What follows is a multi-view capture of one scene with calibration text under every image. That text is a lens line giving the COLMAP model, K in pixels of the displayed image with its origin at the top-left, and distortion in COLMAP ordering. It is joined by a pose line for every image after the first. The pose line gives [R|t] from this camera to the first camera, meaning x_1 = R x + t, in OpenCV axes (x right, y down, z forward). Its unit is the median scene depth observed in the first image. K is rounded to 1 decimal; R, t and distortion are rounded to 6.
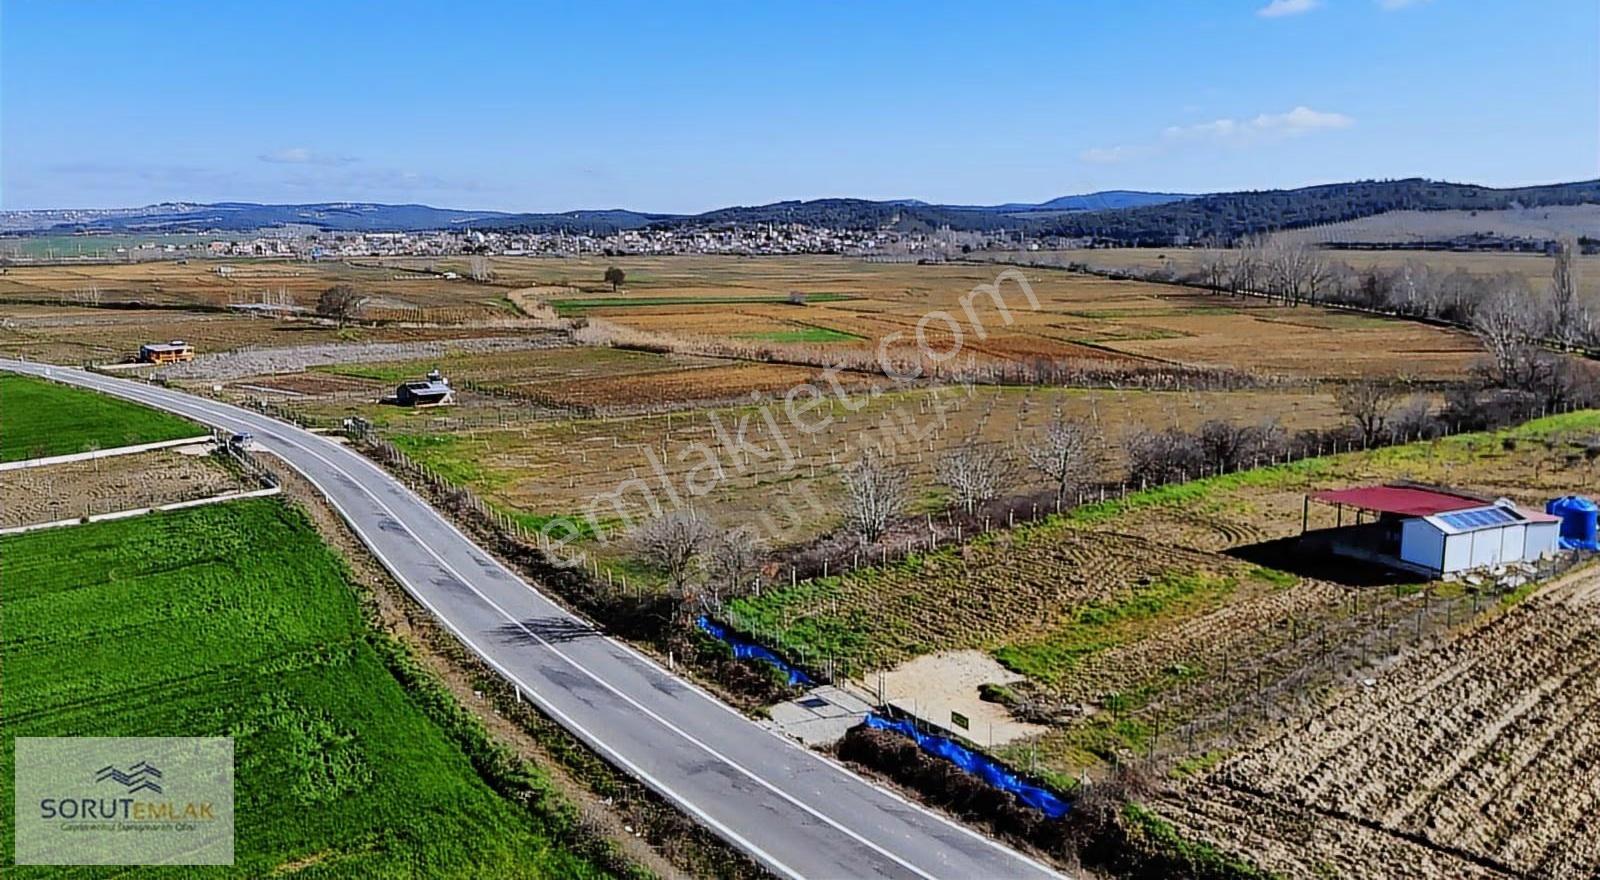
lens RADIAL K [[1171.4, 0, 800.0], [0, 1171.4, 435.7], [0, 0, 1]] dist [0.077715, -0.074918]
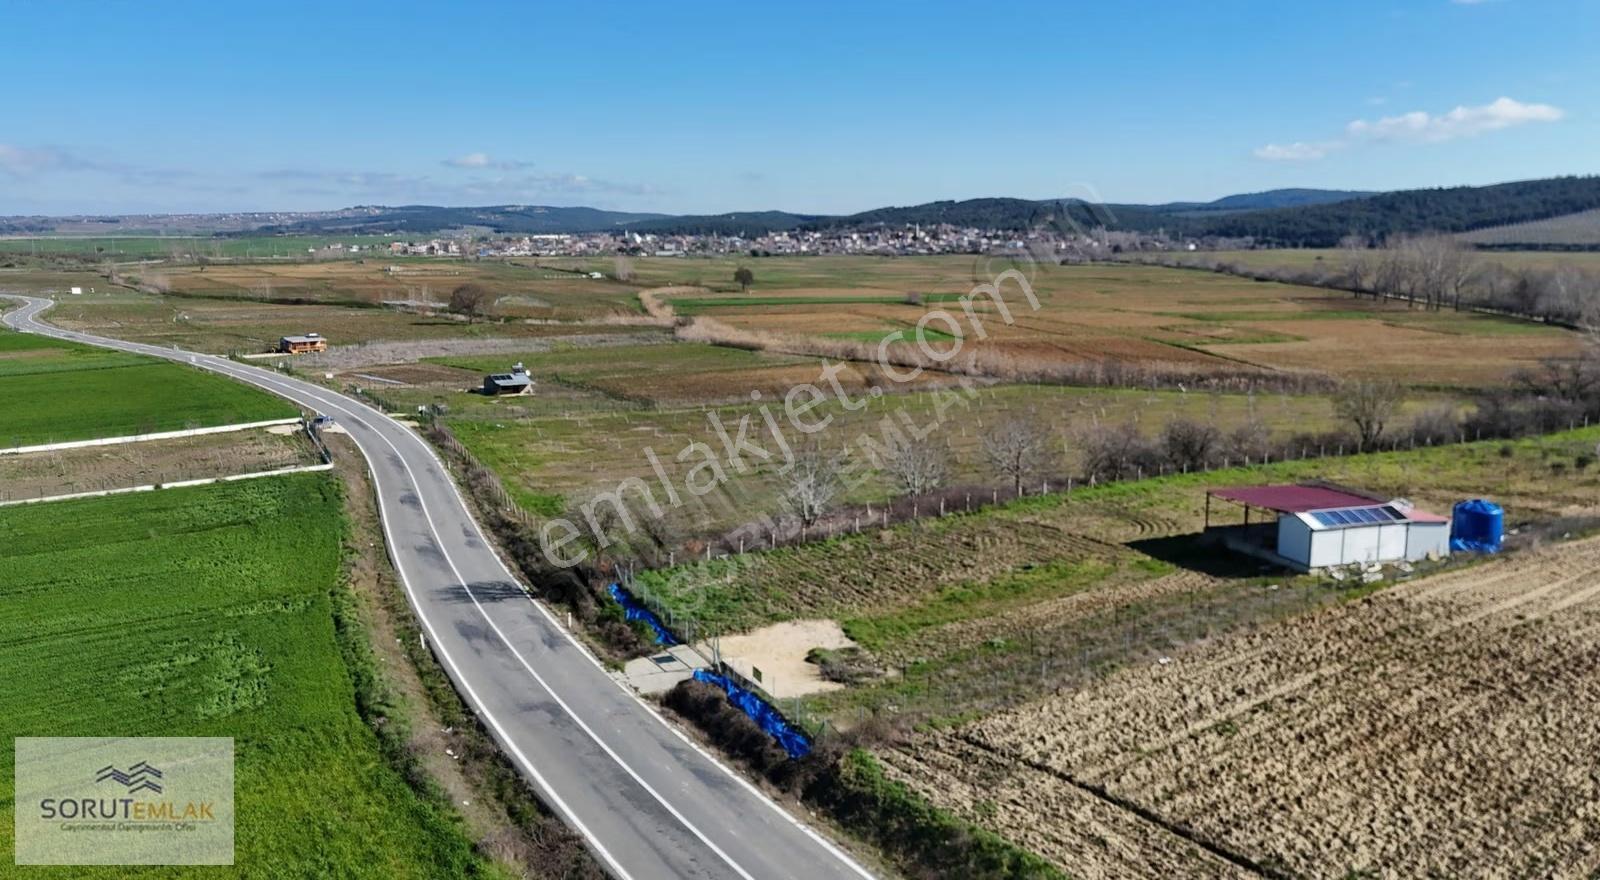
lens RADIAL K [[1171.4, 0, 802.7], [0, 1171.4, 436.8], [0, 0, 1]] dist [0.077715, -0.074918]
pose [[0.991268, 0.022863, -0.129863, 0.187040], [-0.022788, 0.999738, 0.002060, 0.008123], [0.129876, 0.000917, 0.991530, -0.055715]]
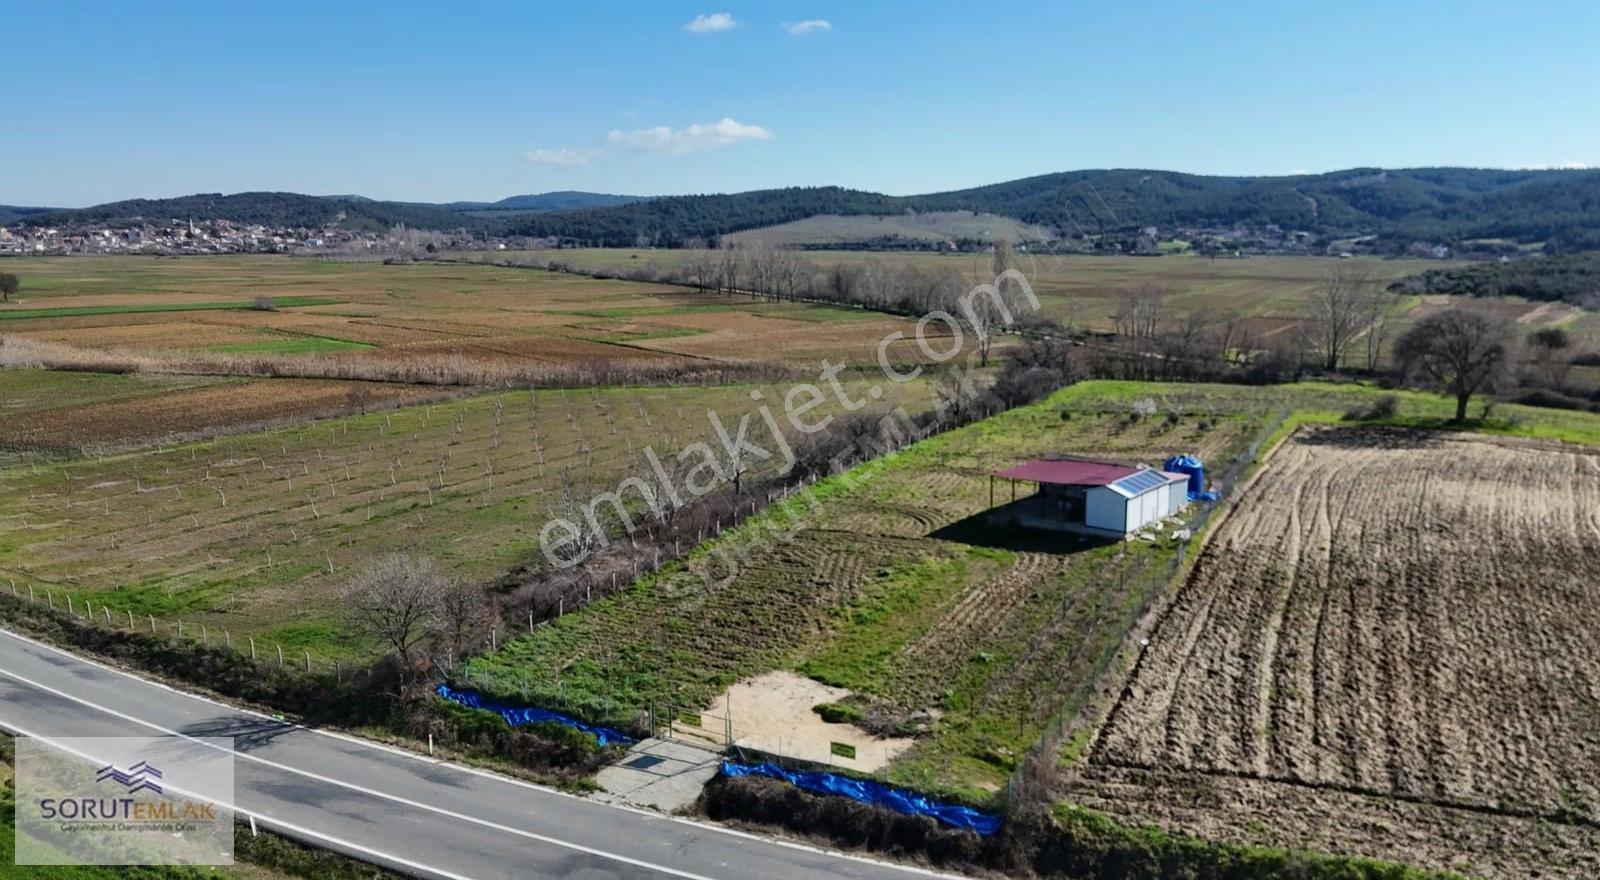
lens RADIAL K [[1171.4, 0, 800.6], [0, 1171.4, 444.2], [0, 0, 1]] dist [0.077715, -0.074918]
pose [[0.899836, -0.077933, 0.429211, -0.161746], [0.074911, 0.996902, 0.023961, -0.014230], [-0.429748, 0.010591, 0.902887, 0.101624]]
